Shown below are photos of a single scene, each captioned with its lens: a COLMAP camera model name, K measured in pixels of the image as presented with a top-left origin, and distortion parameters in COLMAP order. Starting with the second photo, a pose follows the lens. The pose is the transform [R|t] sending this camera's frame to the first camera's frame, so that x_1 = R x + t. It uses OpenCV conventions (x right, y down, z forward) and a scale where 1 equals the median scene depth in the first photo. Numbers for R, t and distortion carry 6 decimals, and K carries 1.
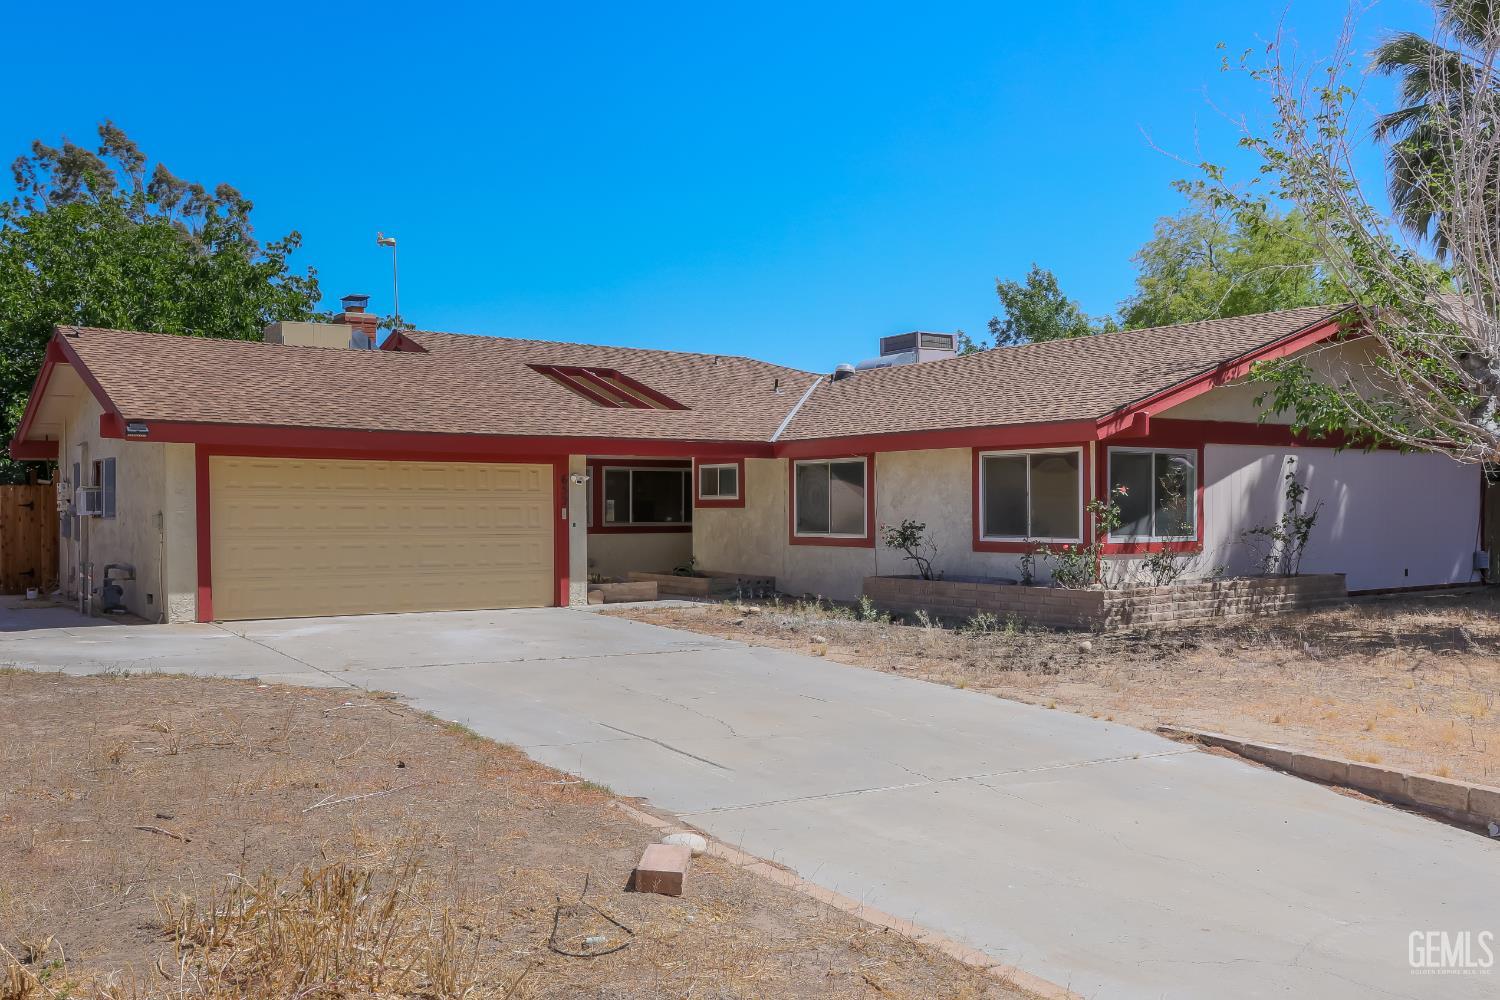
lens RADIAL K [[1397.7, 0, 753.3], [0, 1397.7, 513.7], [0, 0, 1]] dist [-0.008363, 0.010042]
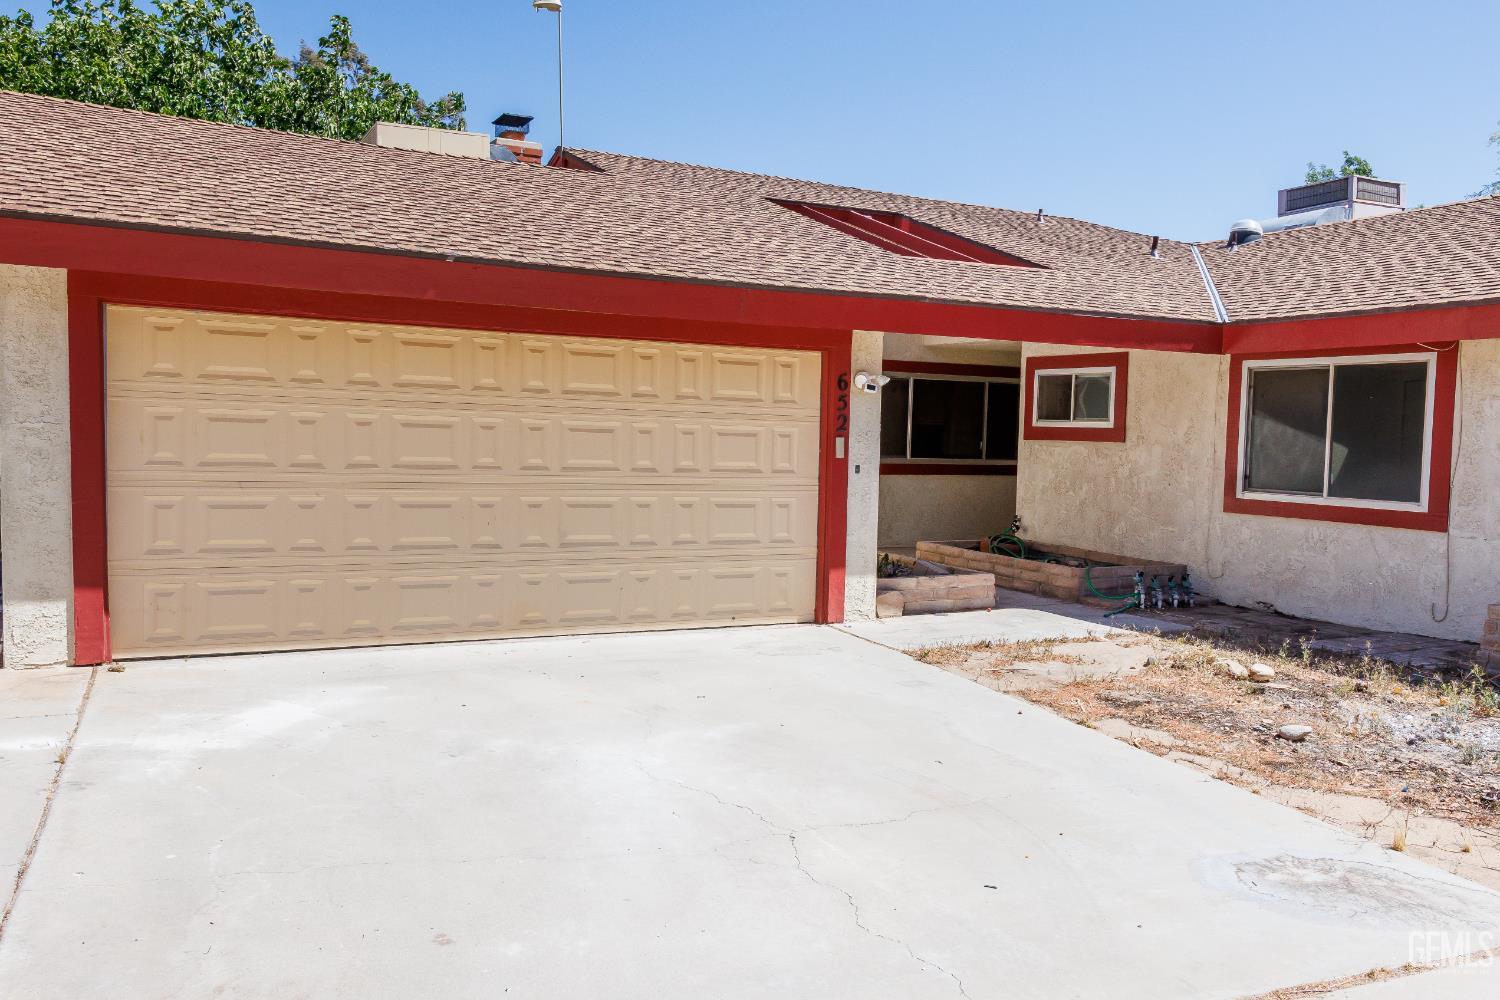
lens RADIAL K [[1250.0, 0, 756.7], [0, 1250.0, 493.6], [0, 0, 1]] dist [0.001518, 0.003186]
pose [[0.990820, 0.035485, -0.130450, -0.098339], [-0.029173, 0.998324, 0.049983, -0.004995], [0.132005, -0.045718, 0.990194, 0.500499]]
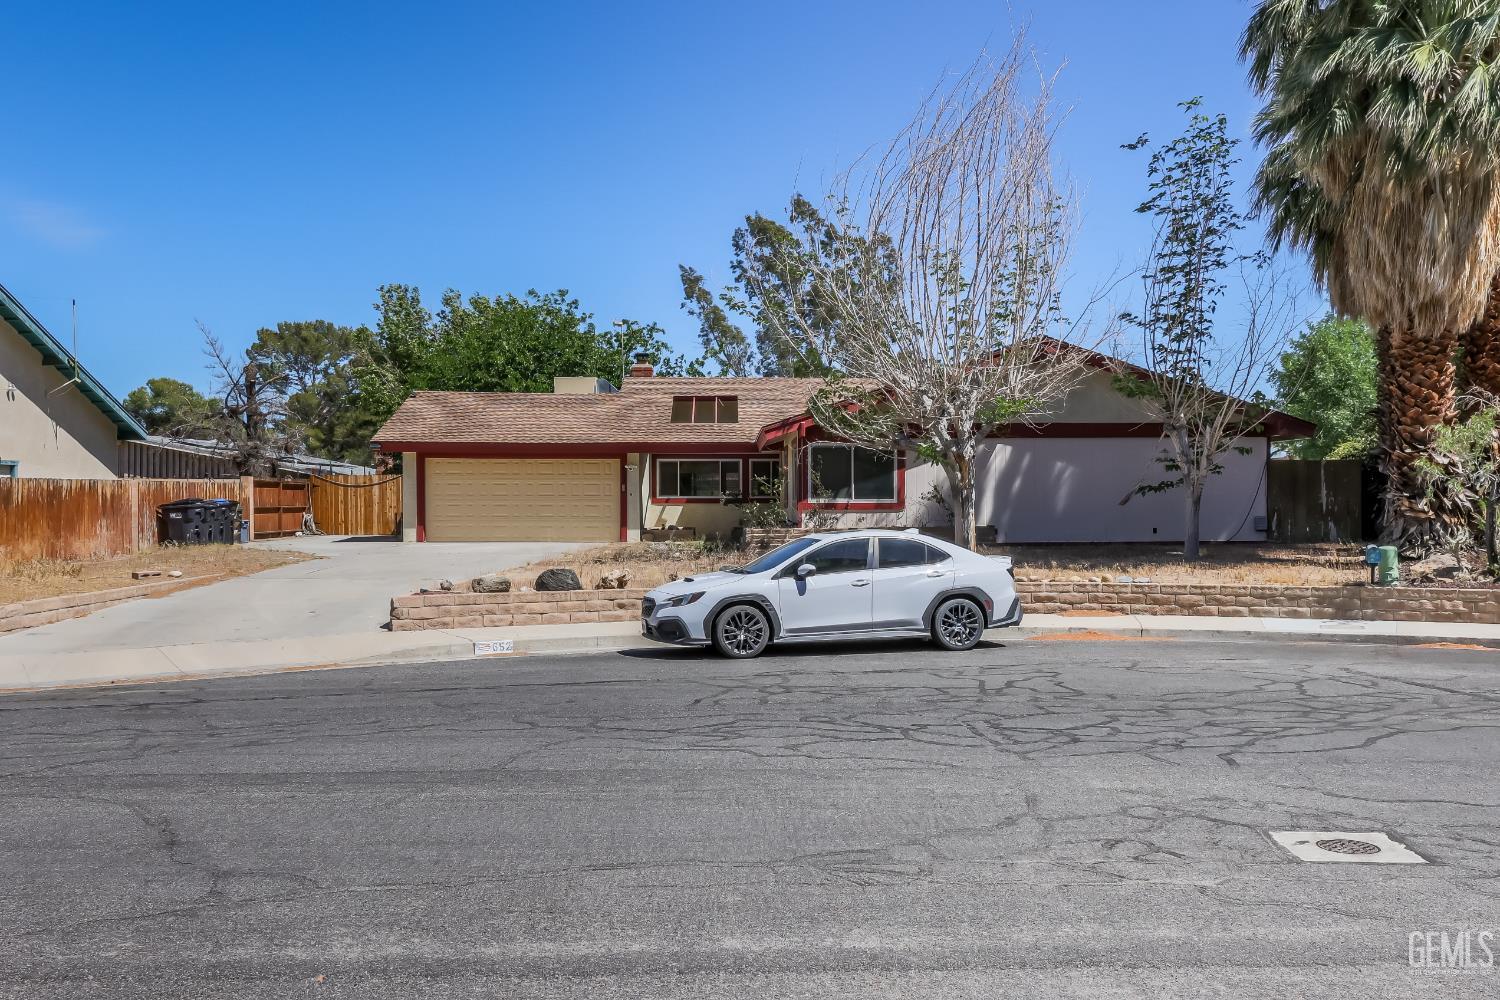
lens RADIAL K [[1340.0, 0, 750.0], [0, 1340.0, 500.0], [0, 0, 1]] dist [-0.001615, 0.001647]
pose [[0.831112, 0.000122, -0.556105, 0.853857], [-0.001001, 0.999999, -0.001276, 0.015837], [0.556104, 0.001617, 0.831111, -0.264668]]
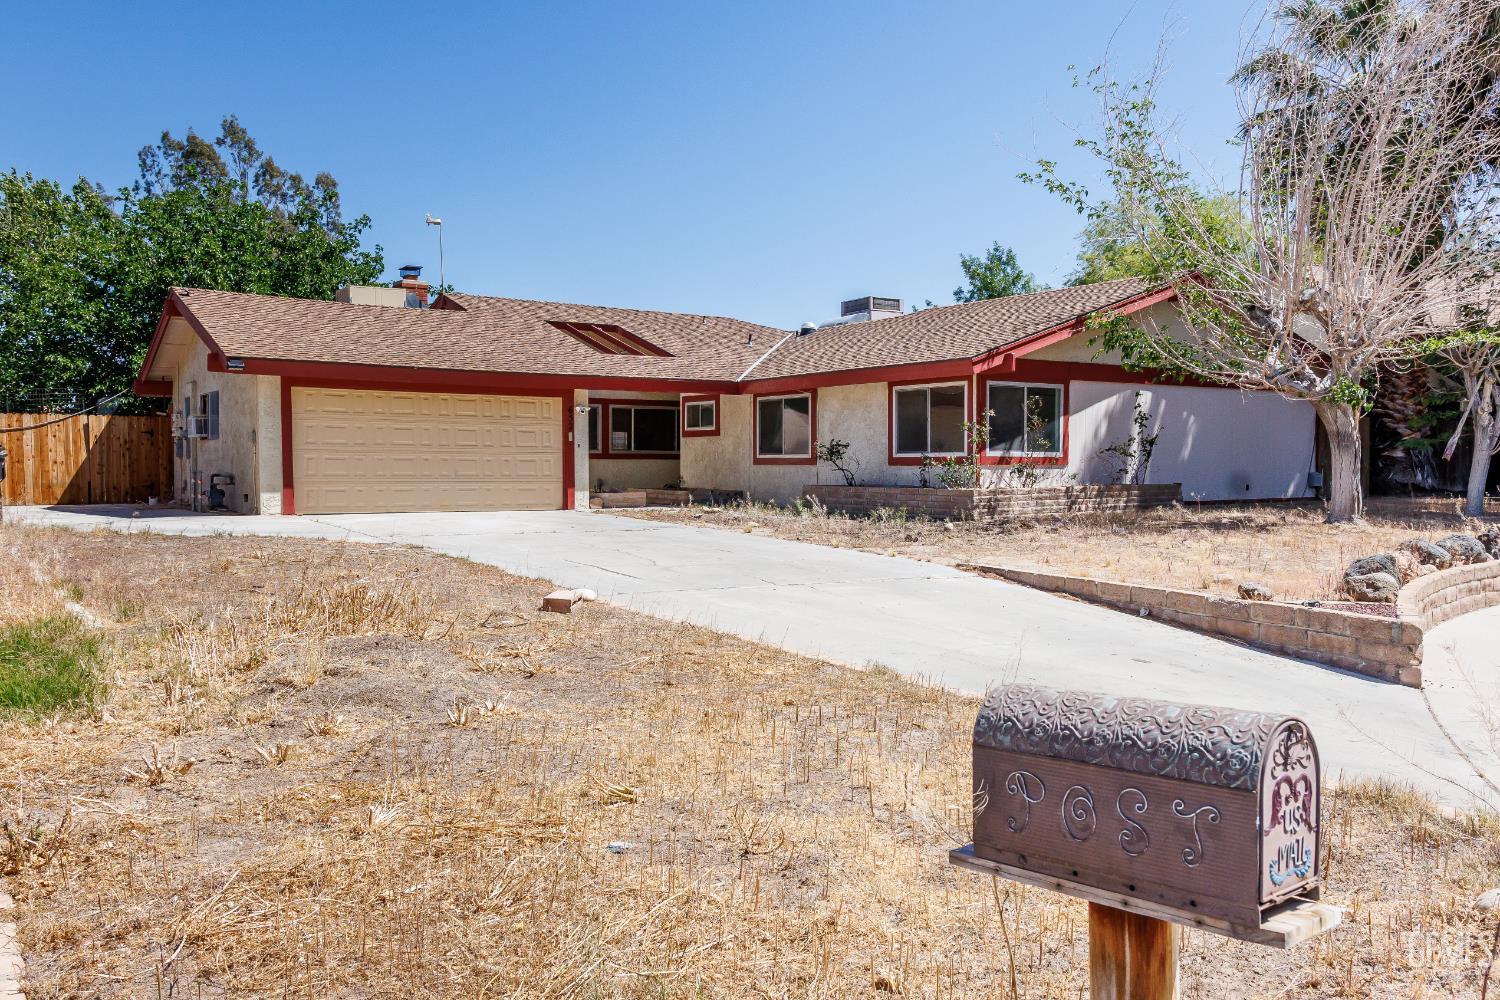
lens RADIAL K [[1250.0, 0, 756.7], [0, 1250.0, 493.6], [0, 0, 1]] dist [0.001518, 0.003186]
pose [[0.999827, 0.003538, -0.018261, 0.051217], [-0.003174, 0.999797, 0.019920, 0.026762], [0.018328, -0.019858, 0.999635, -0.123837]]
